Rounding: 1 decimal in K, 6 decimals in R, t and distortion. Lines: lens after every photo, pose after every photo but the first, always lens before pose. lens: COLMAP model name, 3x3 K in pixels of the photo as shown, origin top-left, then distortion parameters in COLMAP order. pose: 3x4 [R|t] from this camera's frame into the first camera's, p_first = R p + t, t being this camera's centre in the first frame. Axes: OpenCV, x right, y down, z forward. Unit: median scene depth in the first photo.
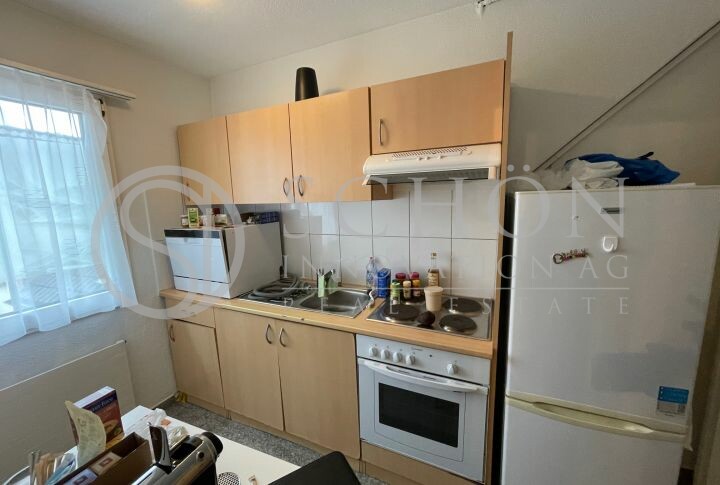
lens RADIAL K [[293.2, 0, 360.5], [0, 293.2, 242.8], [0, 0, 1]] dist [0.002634, 0.000018]
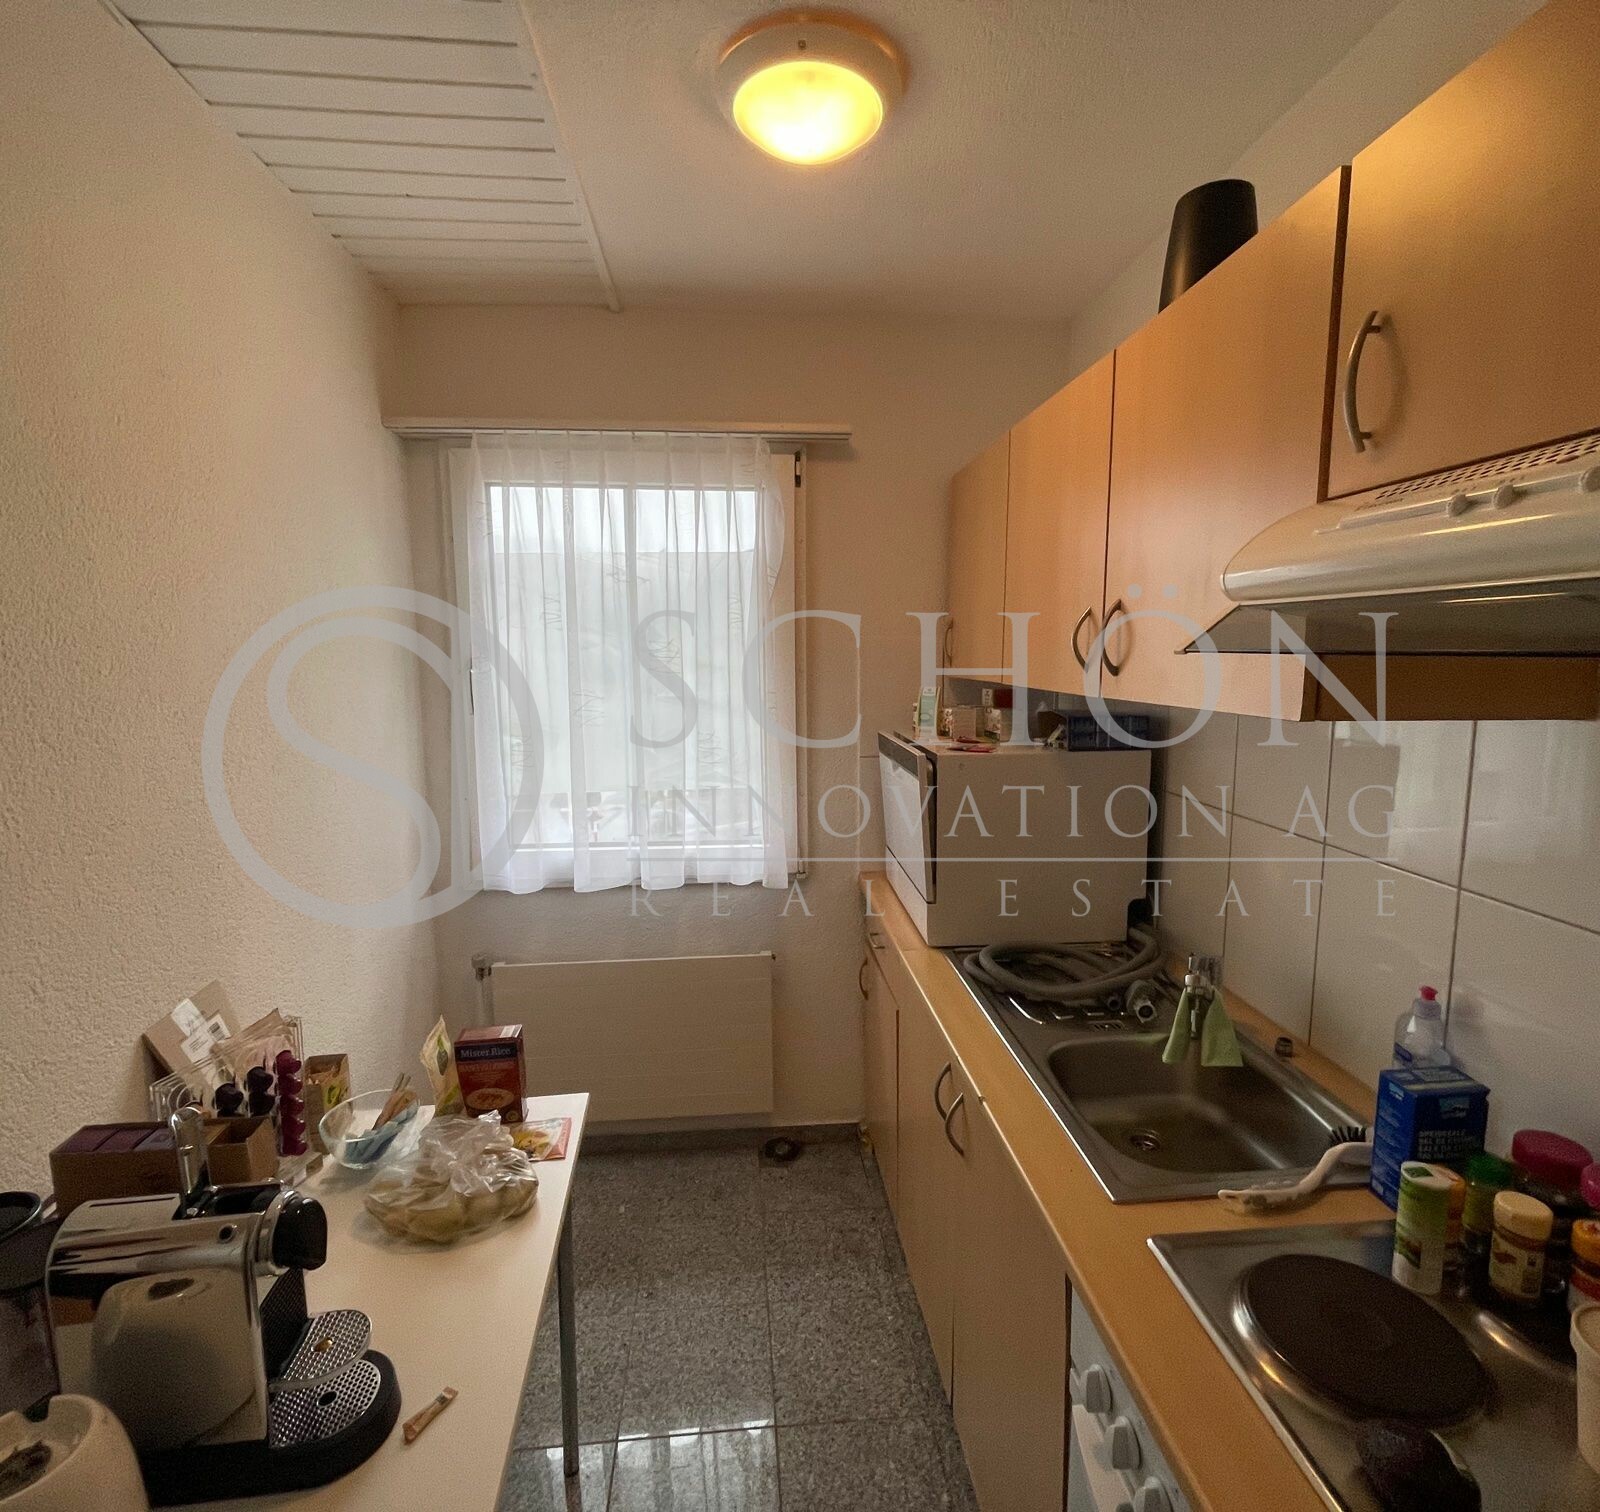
lens RADIAL K [[813.1, 0, 800.3], [0, 813.1, 752.3], [0, 0, 1]] dist [-0.006016, -0.000343]
pose [[0.495107, 0.140701, -0.857363, 0.302196], [-0.153860, 0.985403, 0.072863, -0.093757], [0.855100, 0.095839, 0.509528, 0.346552]]
